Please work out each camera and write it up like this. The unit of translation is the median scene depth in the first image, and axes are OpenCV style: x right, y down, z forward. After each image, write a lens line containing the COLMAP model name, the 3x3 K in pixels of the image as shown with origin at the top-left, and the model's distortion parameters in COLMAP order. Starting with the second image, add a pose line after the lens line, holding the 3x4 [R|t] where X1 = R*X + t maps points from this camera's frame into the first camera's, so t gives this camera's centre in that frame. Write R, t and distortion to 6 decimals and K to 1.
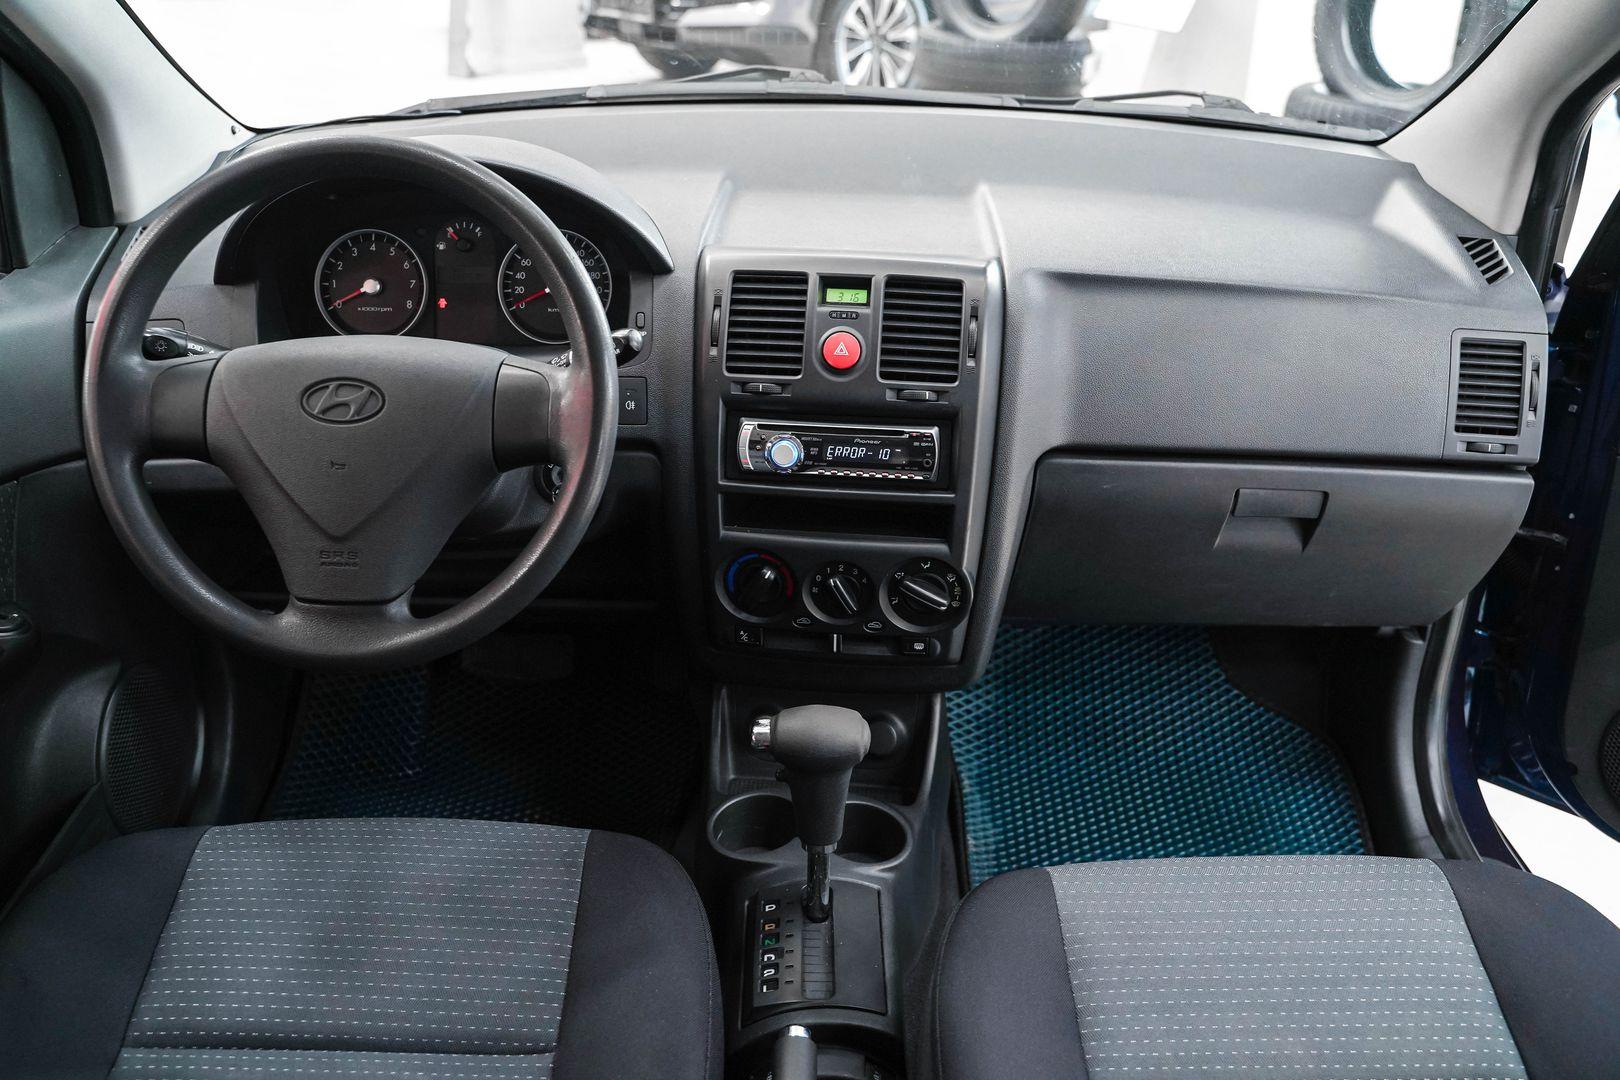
lens RADIAL K [[1313.2, 0, 810.0], [0, 1313.2, 540.0], [0, 0, 1]] dist [-0.124211, 0.101940]
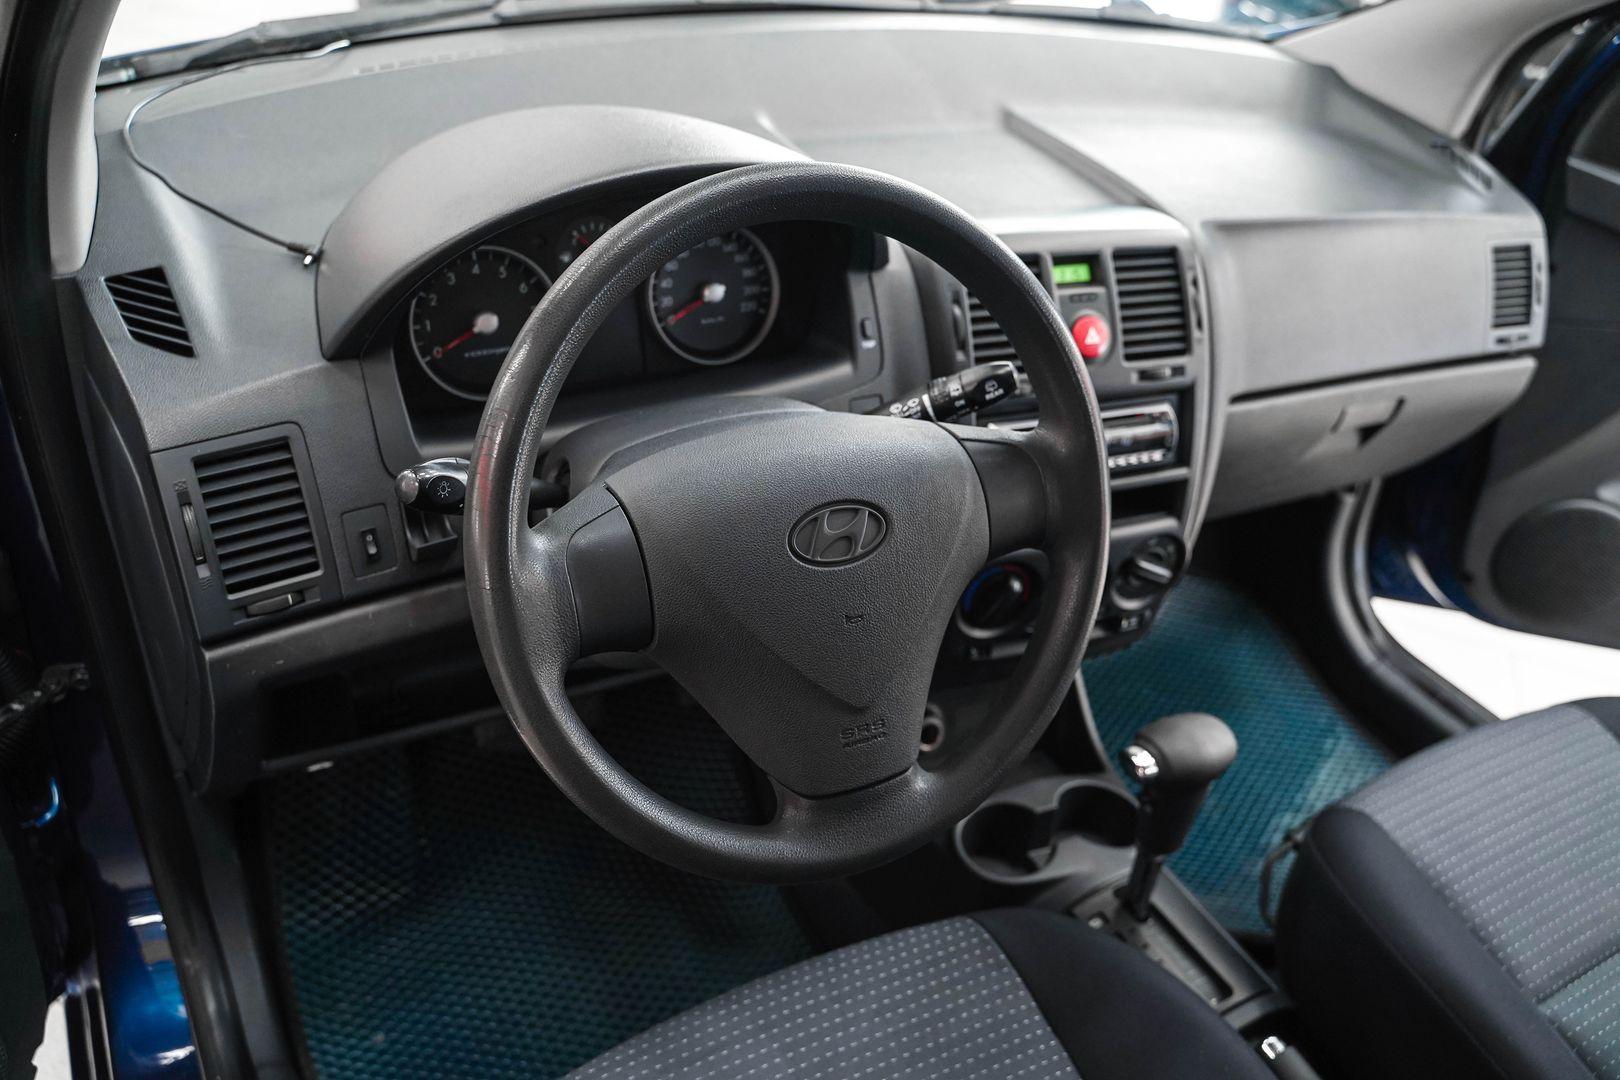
lens RADIAL K [[1313.2, 0, 810.0], [0, 1313.2, 540.0], [0, 0, 1]] dist [-0.124211, 0.101940]
pose [[0.877316, -0.207470, 0.432749, -0.561543], [0.147603, 0.974667, 0.168042, -0.185380], [-0.456650, -0.083551, 0.885714, 0.264832]]
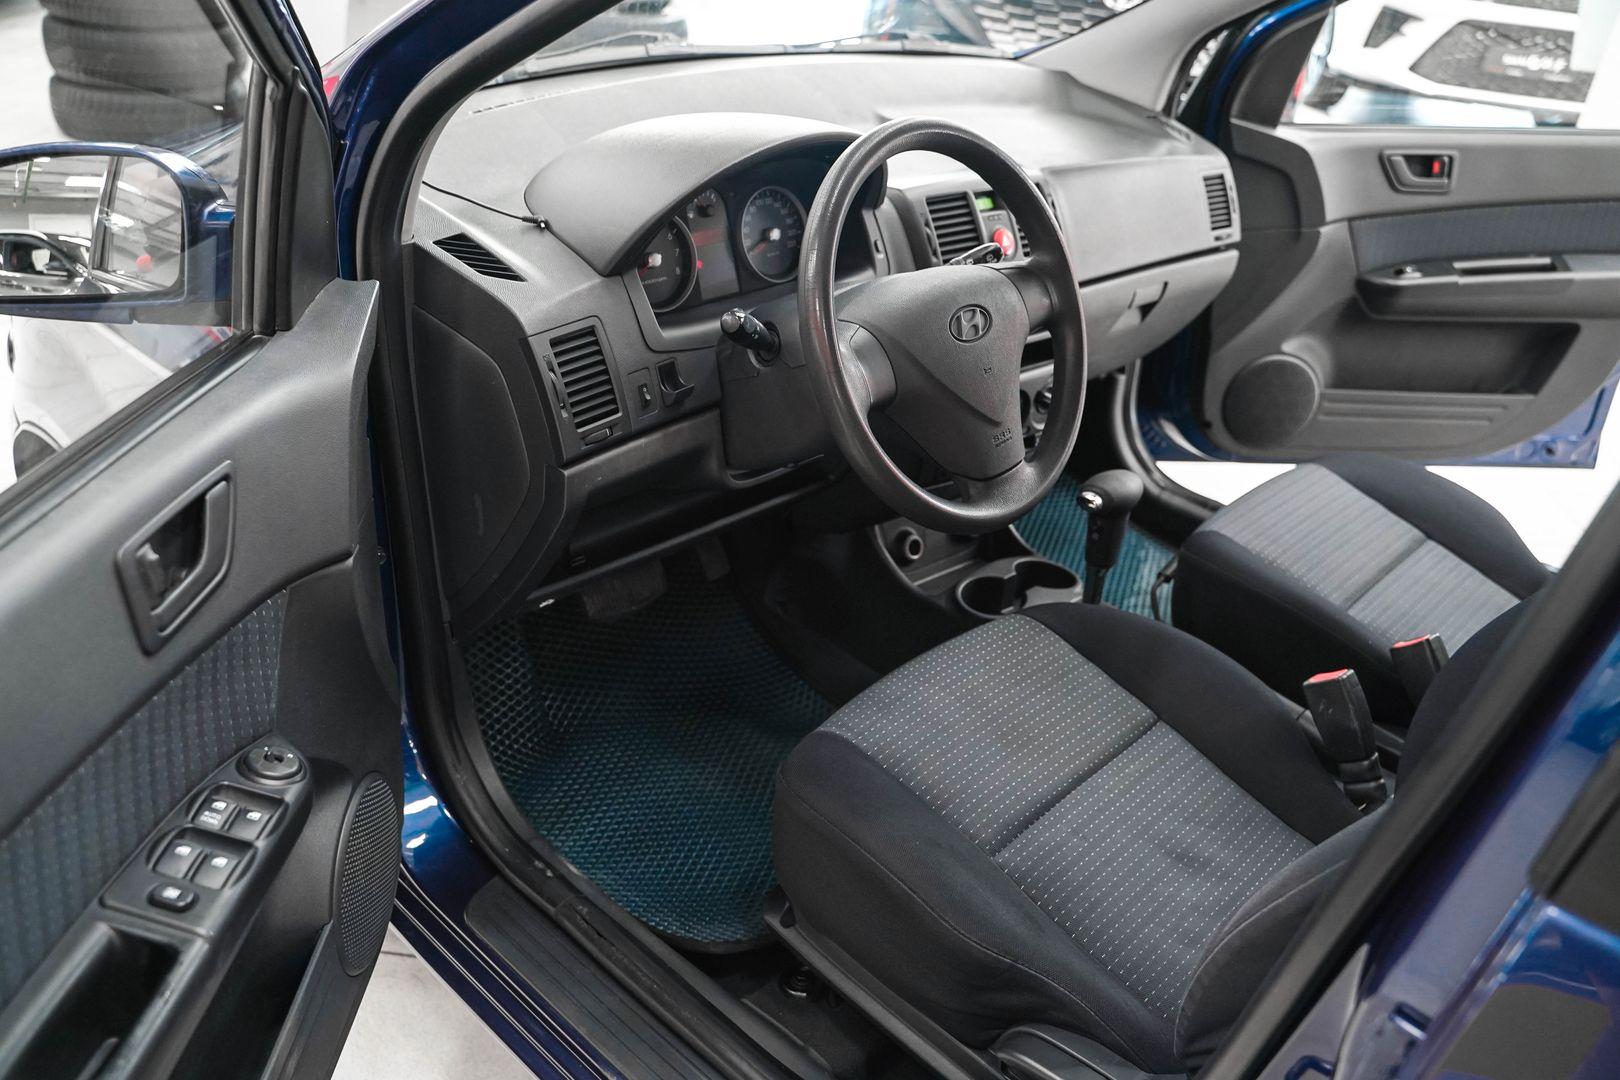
lens RADIAL K [[1313.2, 0, 810.0], [0, 1313.2, 540.0], [0, 0, 1]] dist [-0.124211, 0.101940]
pose [[0.697351, -0.313424, 0.644567, -1.108323], [0.267249, 0.948168, 0.171917, -0.135287], [-0.665041, 0.052373, 0.744968, 0.106579]]
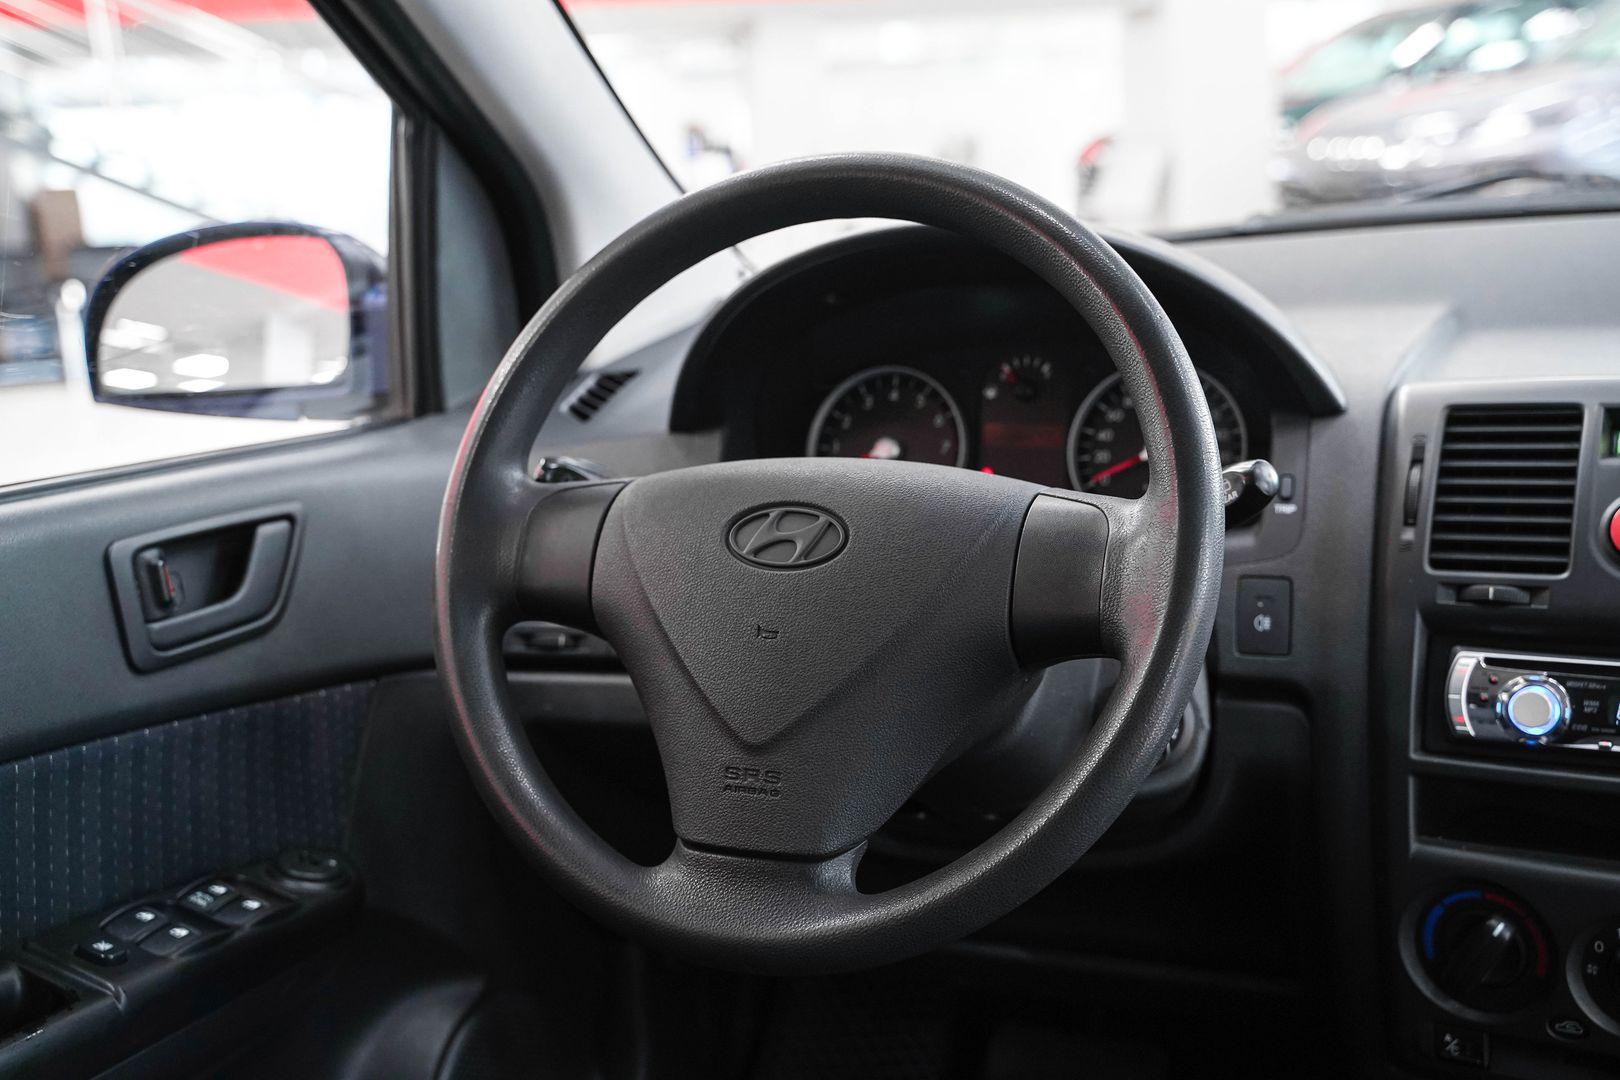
lens RADIAL K [[1812.6, 0, 810.0], [0, 1812.6, 540.0], [0, 0, 1]] dist [0.009455, 0.064478]
pose [[0.913160, 0.010397, -0.407470, 0.014555], [-0.114347, 0.966065, -0.231609, 0.081015], [0.391234, 0.258089, 0.883360, 0.162897]]
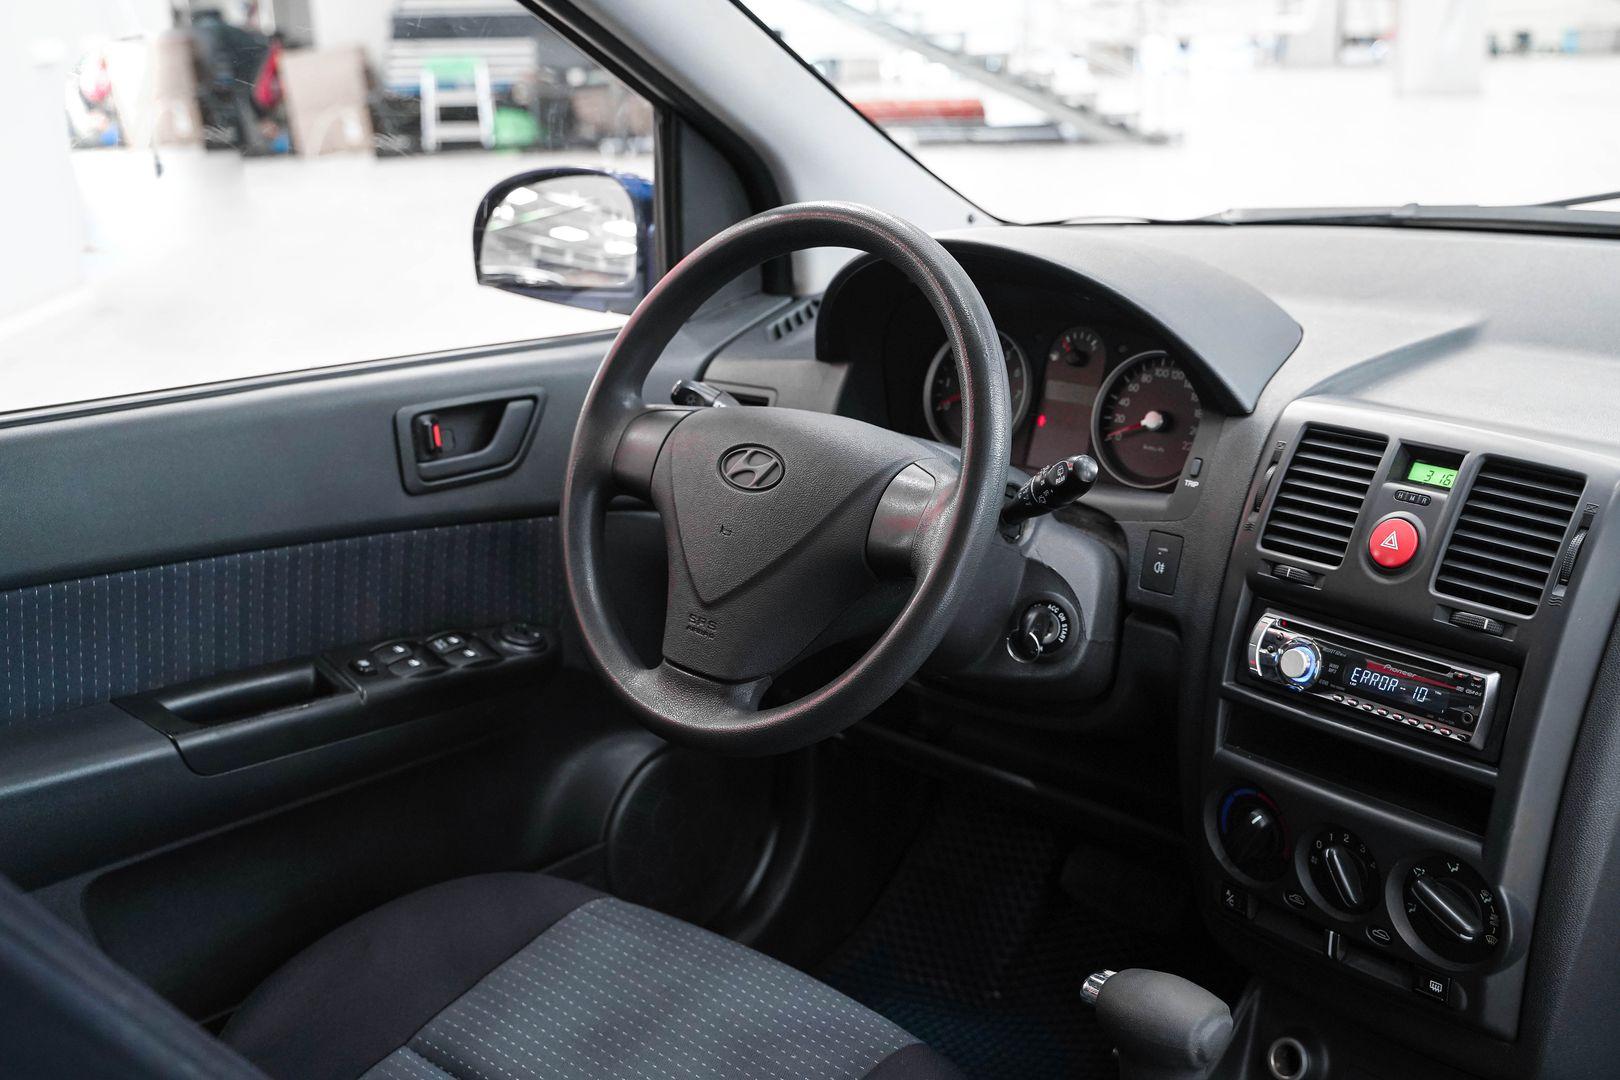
lens RADIAL K [[1833.1, 0, 812.7], [0, 1833.1, 520.2], [0, 0, 1]] dist [-0.012992, 0.036321]
pose [[0.715462, 0.165668, -0.678726, 0.478850], [-0.285446, 0.956012, -0.067547, 0.006116], [0.637679, 0.242067, 0.731279, 0.033232]]
